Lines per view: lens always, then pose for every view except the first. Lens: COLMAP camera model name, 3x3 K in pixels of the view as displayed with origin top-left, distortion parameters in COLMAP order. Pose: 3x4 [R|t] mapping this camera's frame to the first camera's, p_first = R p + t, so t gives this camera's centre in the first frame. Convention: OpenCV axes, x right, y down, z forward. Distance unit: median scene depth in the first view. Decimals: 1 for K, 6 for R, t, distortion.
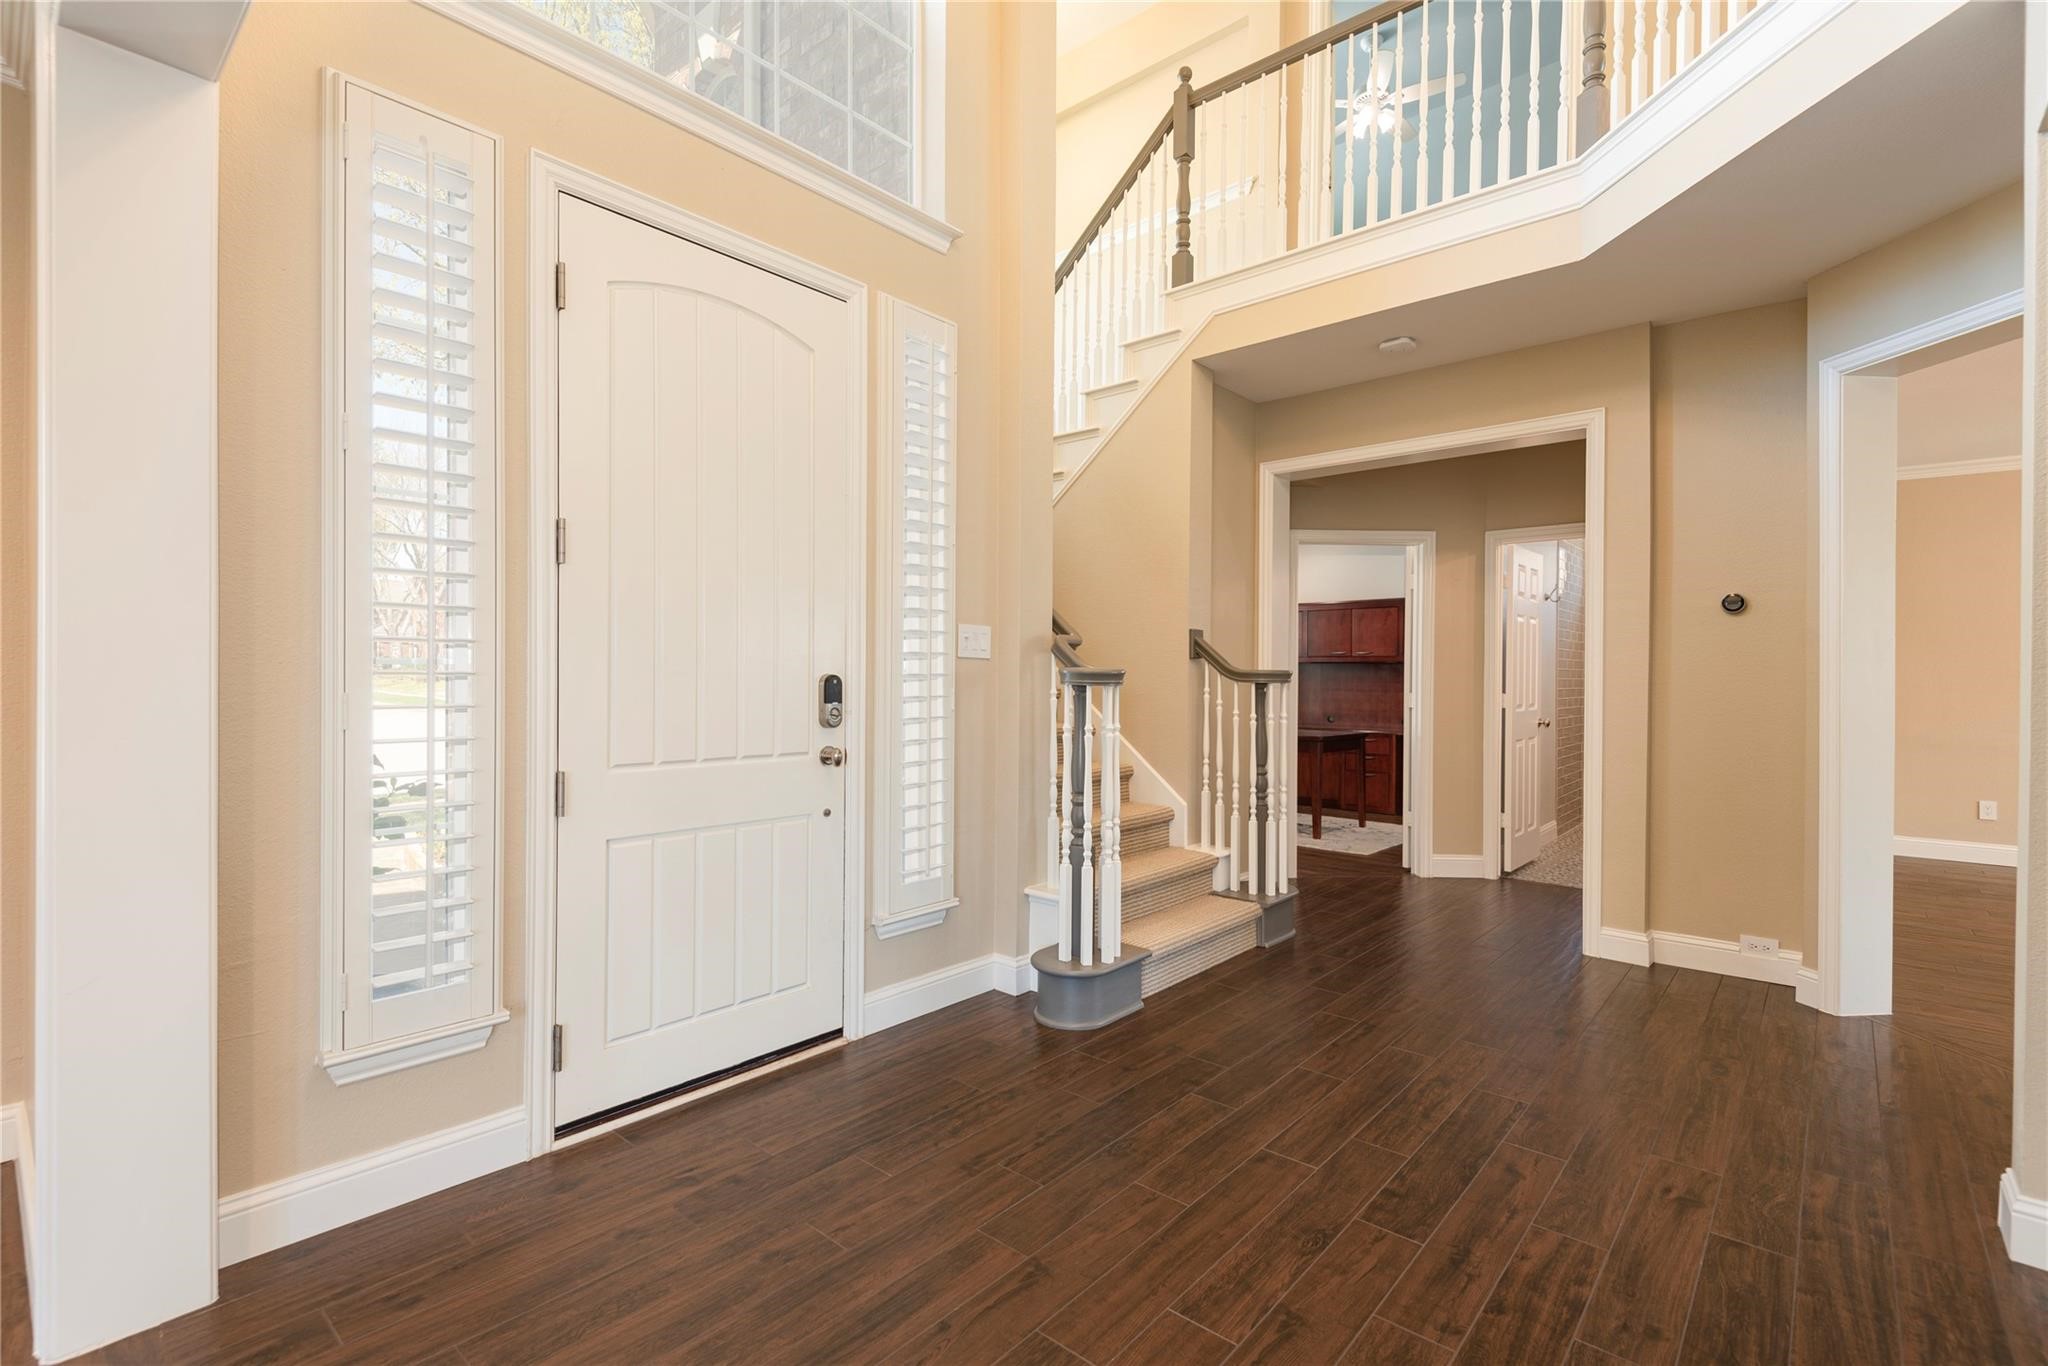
lens RADIAL K [[923.1, 0, 1011.3], [0, 923.1, 682.8], [0, 0, 1]] dist [0.030252, -0.016650]
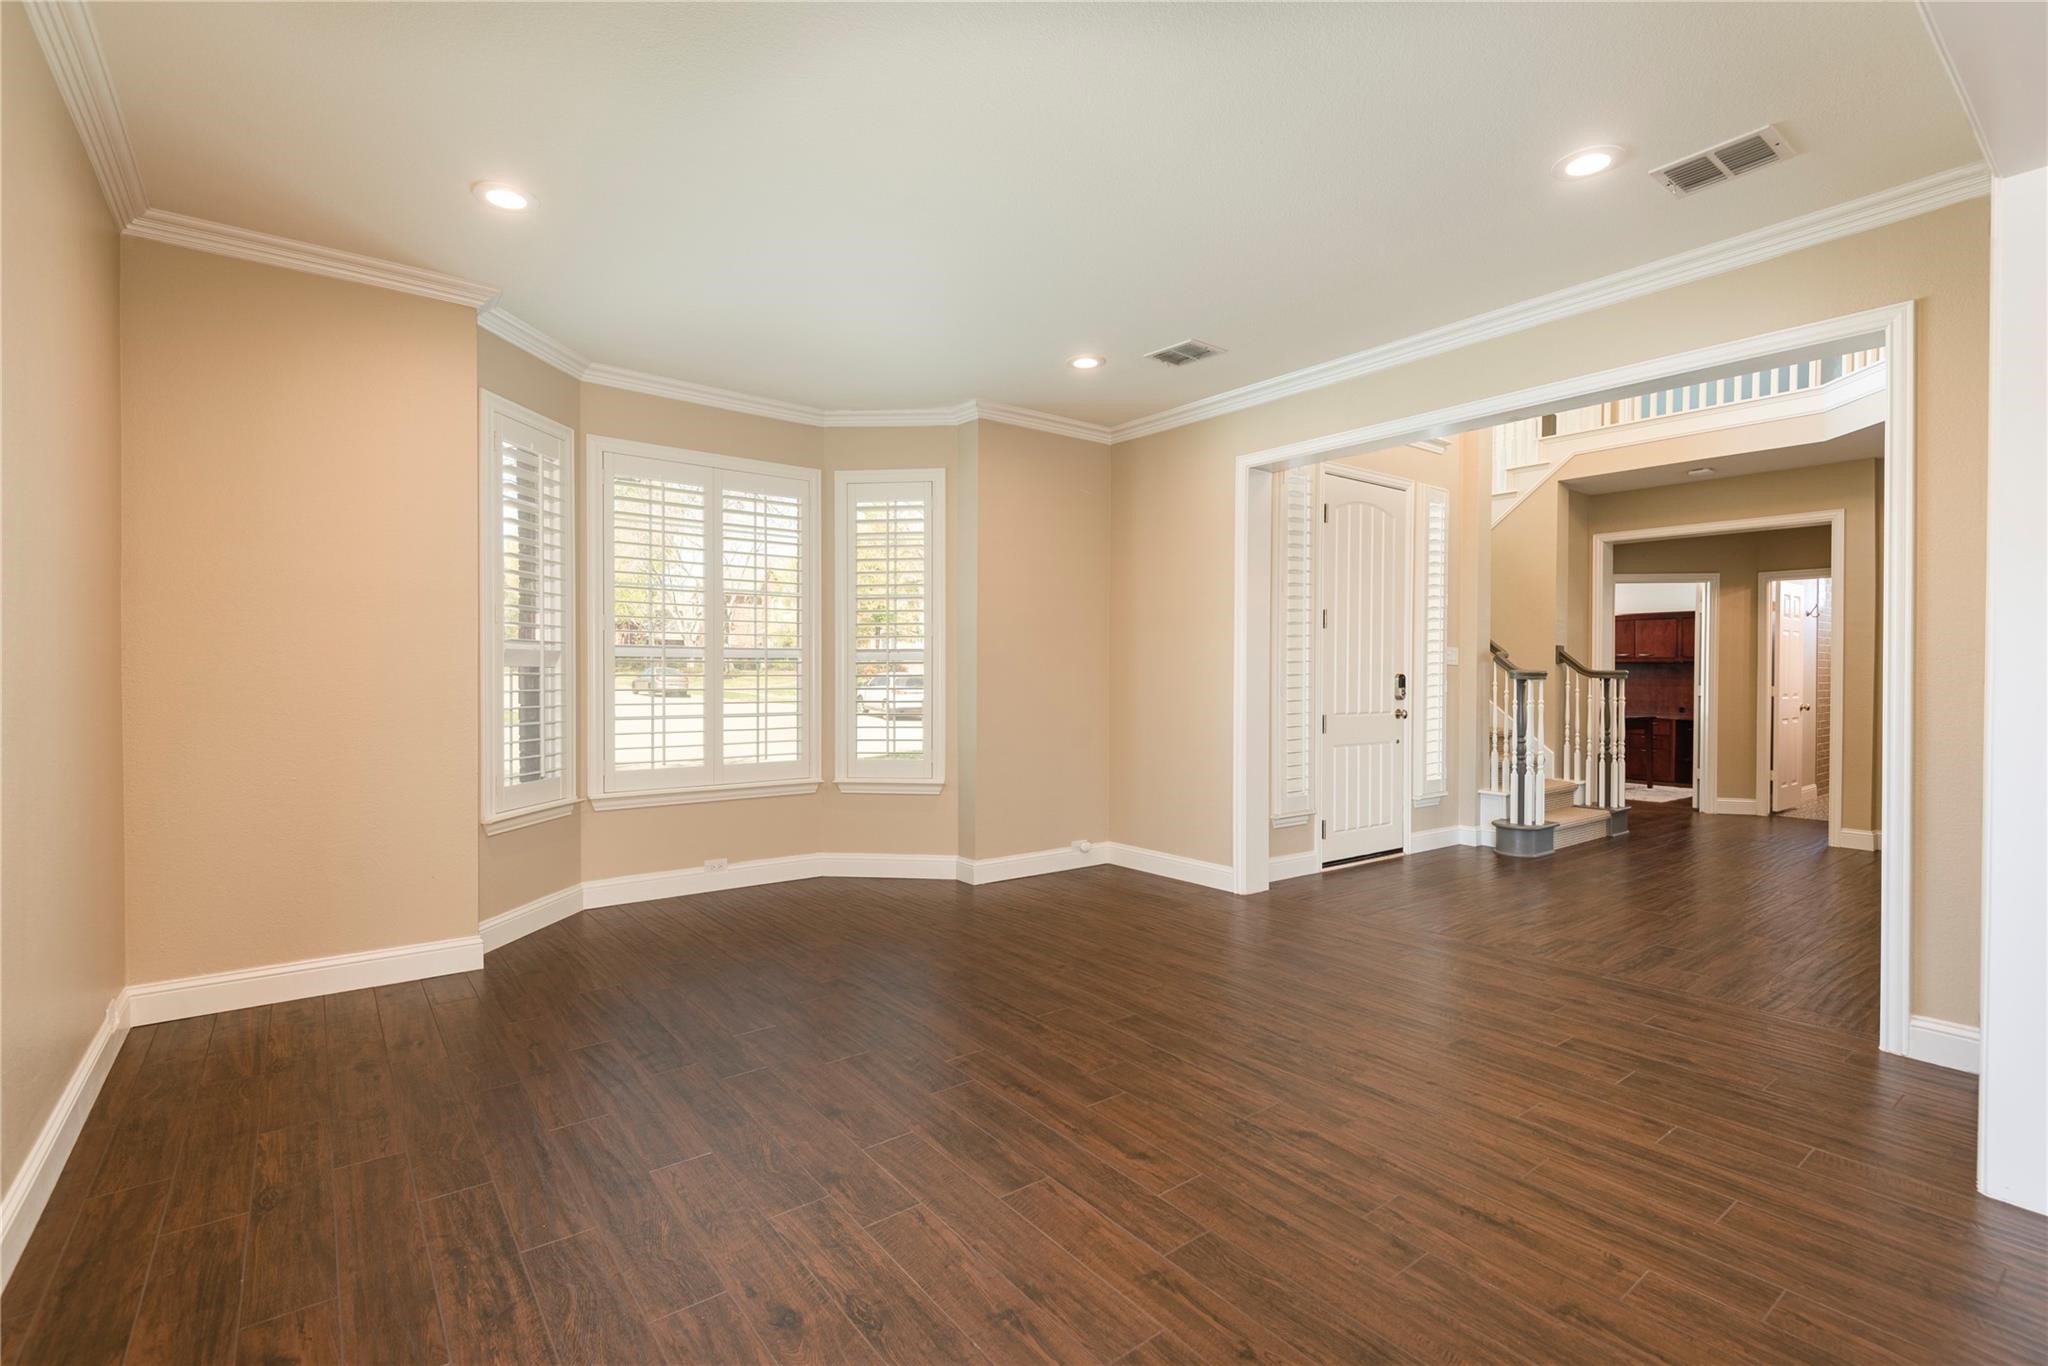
lens RADIAL K [[923.1, 0, 1027.3], [0, 923.1, 674.0], [0, 0, 1]] dist [0.030252, -0.016650]
pose [[0.983422, 0.002280, -0.181316, -0.529630], [-0.002862, 0.999992, -0.002947, 0.000120], [0.181308, 0.003417, 0.983420, -0.973921]]
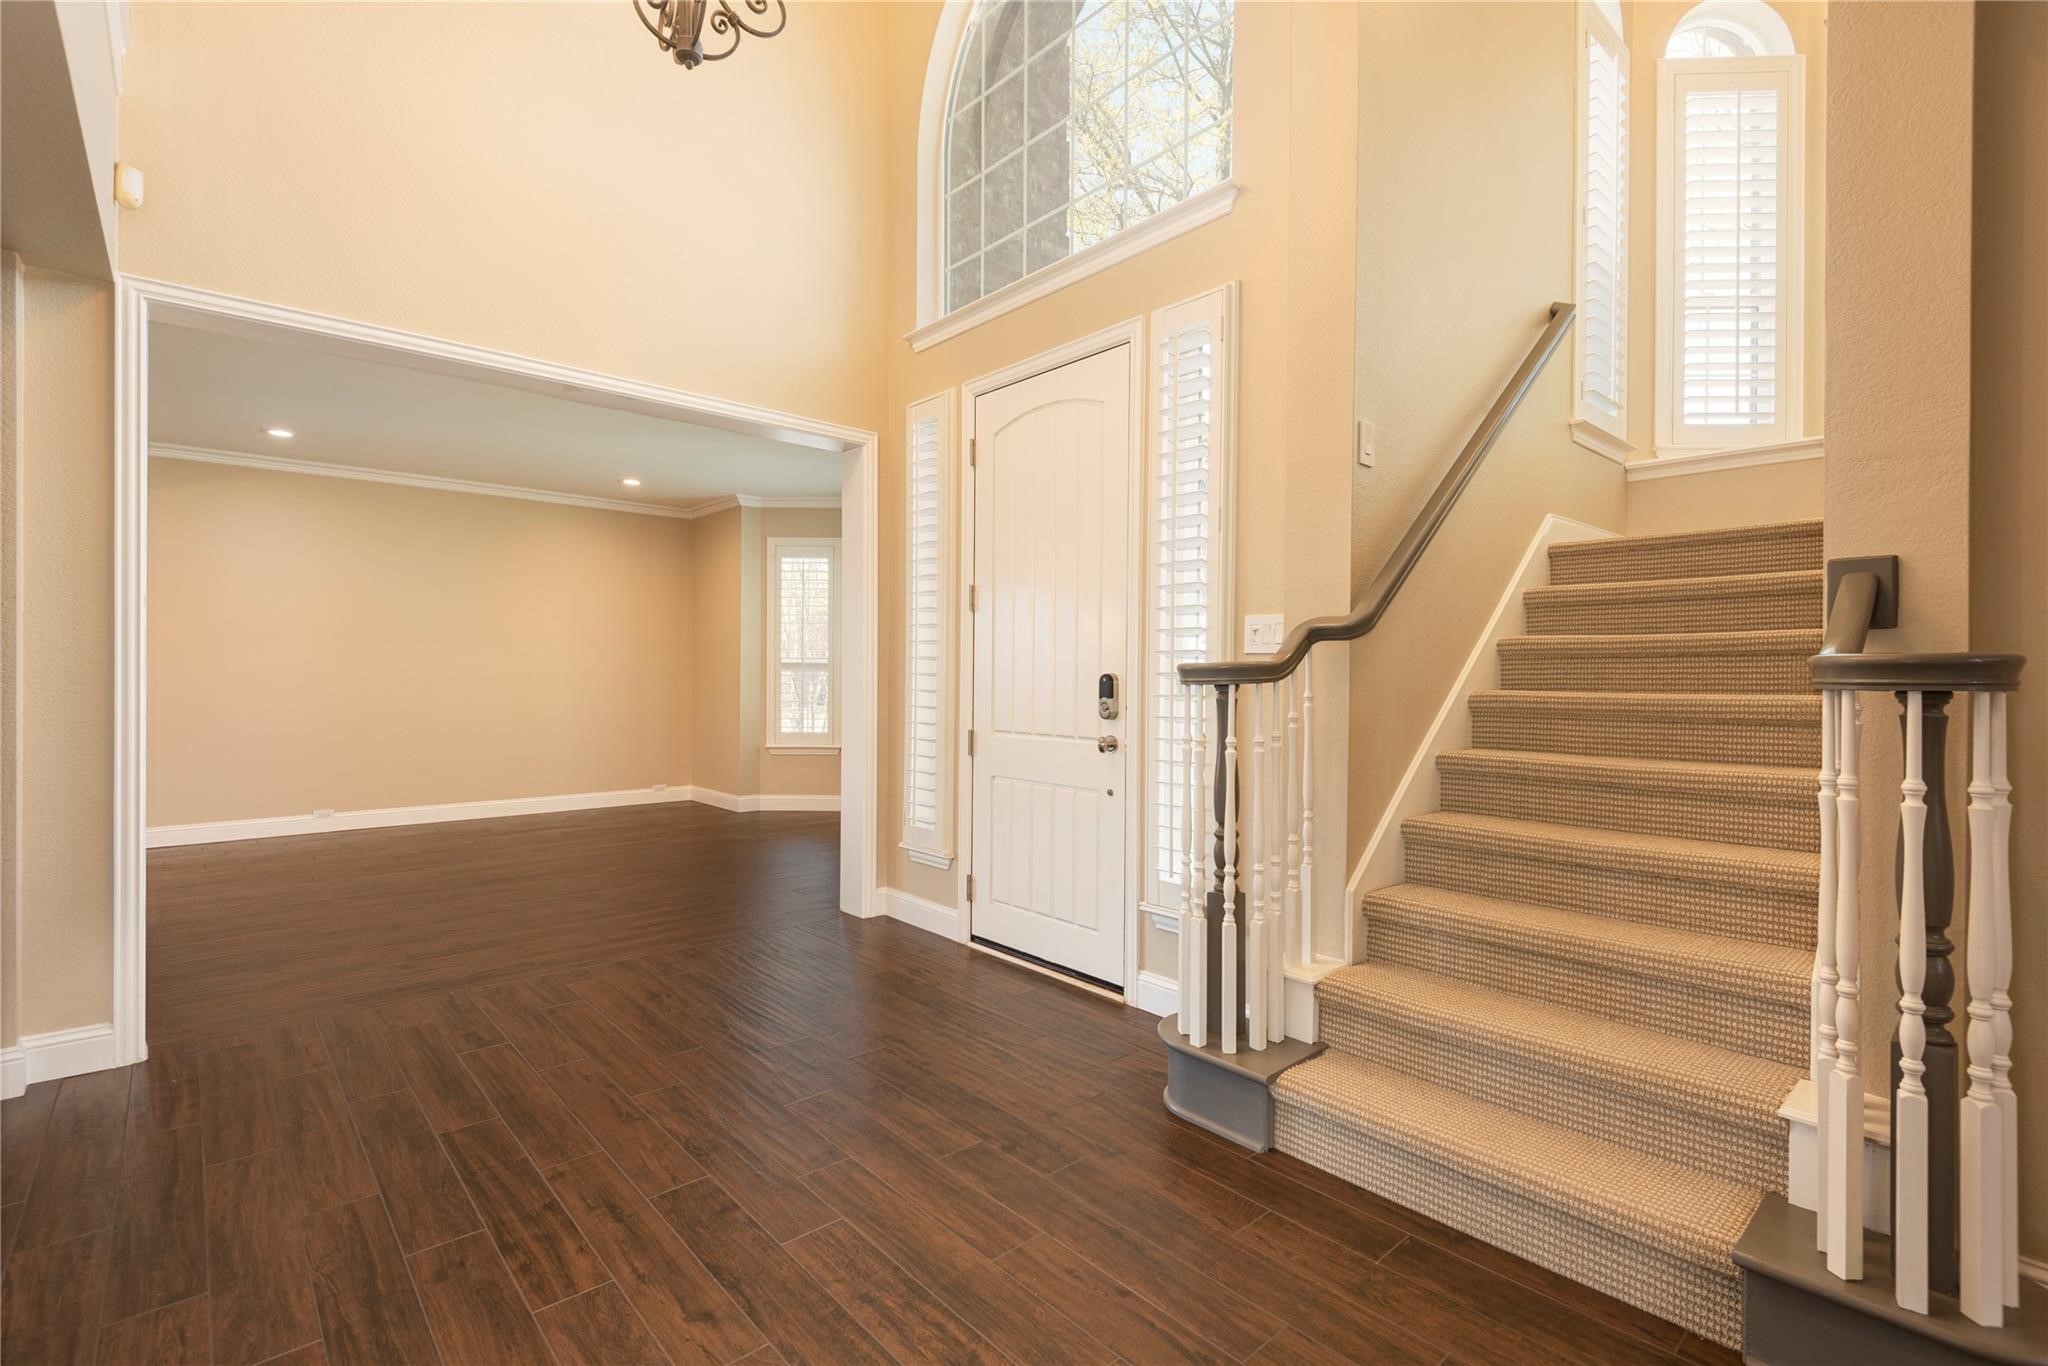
lens RADIAL K [[923.1, 0, 1033.3], [0, 923.1, 684.5], [0, 0, 1]] dist [0.030252, -0.016650]
pose [[-0.103440, 0.003737, -0.994629, 0.806730], [-0.013985, 0.999889, 0.005212, -0.000293], [0.994537, 0.014449, -0.103376, 0.853591]]
